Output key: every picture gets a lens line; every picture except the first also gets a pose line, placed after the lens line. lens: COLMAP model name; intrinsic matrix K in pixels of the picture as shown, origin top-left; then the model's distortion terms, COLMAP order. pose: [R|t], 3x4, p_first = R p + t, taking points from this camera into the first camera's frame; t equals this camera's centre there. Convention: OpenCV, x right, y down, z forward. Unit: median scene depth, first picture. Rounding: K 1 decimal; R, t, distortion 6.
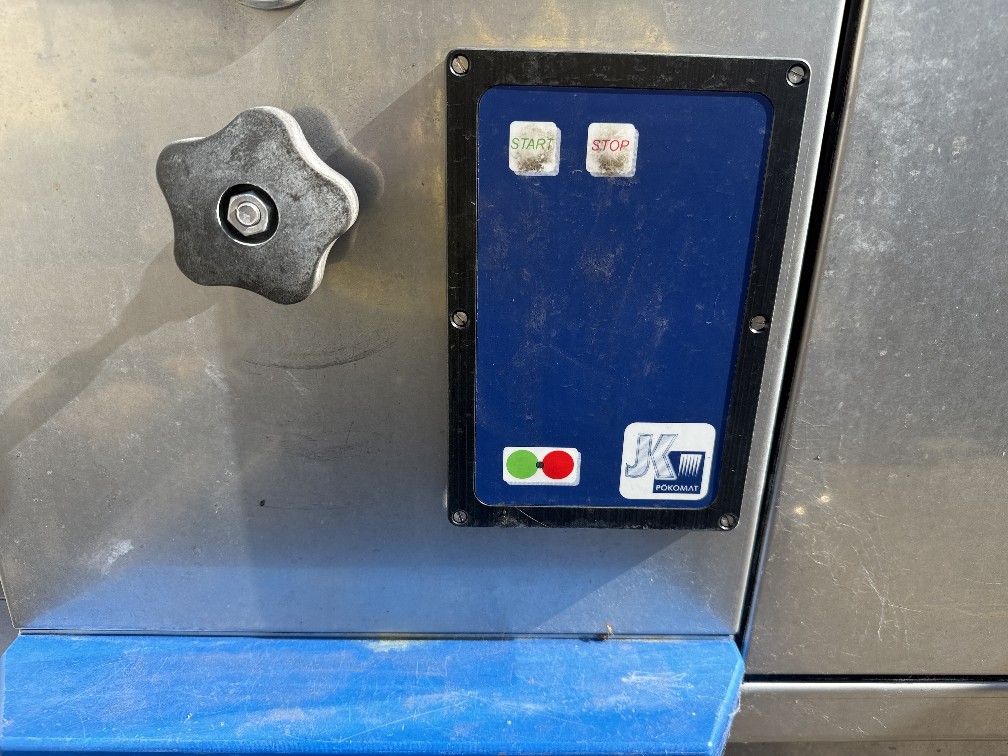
lens RADIAL K [[716.8, 0, 501.5], [0, 716.8, 380.4], [0, 0, 1]] dist [0.034531, -0.037936]
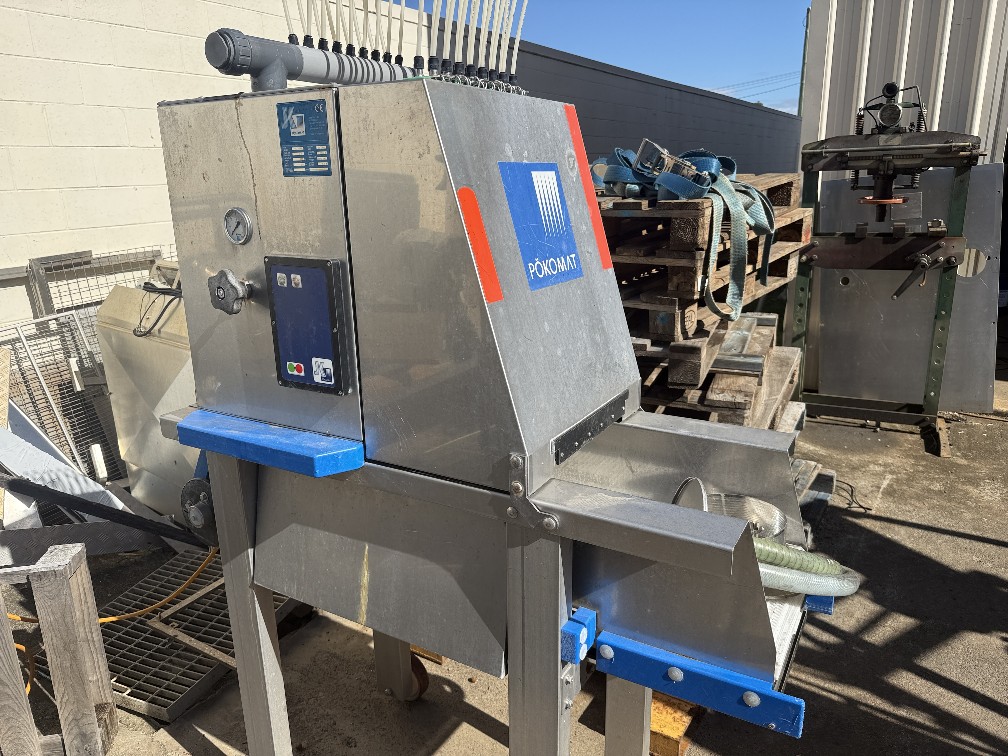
lens RADIAL K [[716.8, 0, 503.2], [0, 716.8, 373.8], [0, 0, 1]] dist [0.034531, -0.037936]
pose [[0.860833, 0.097463, -0.499467, 2.606240], [-0.138046, 0.989410, -0.044856, 0.160595], [0.489805, 0.107562, 0.865171, -1.461627]]
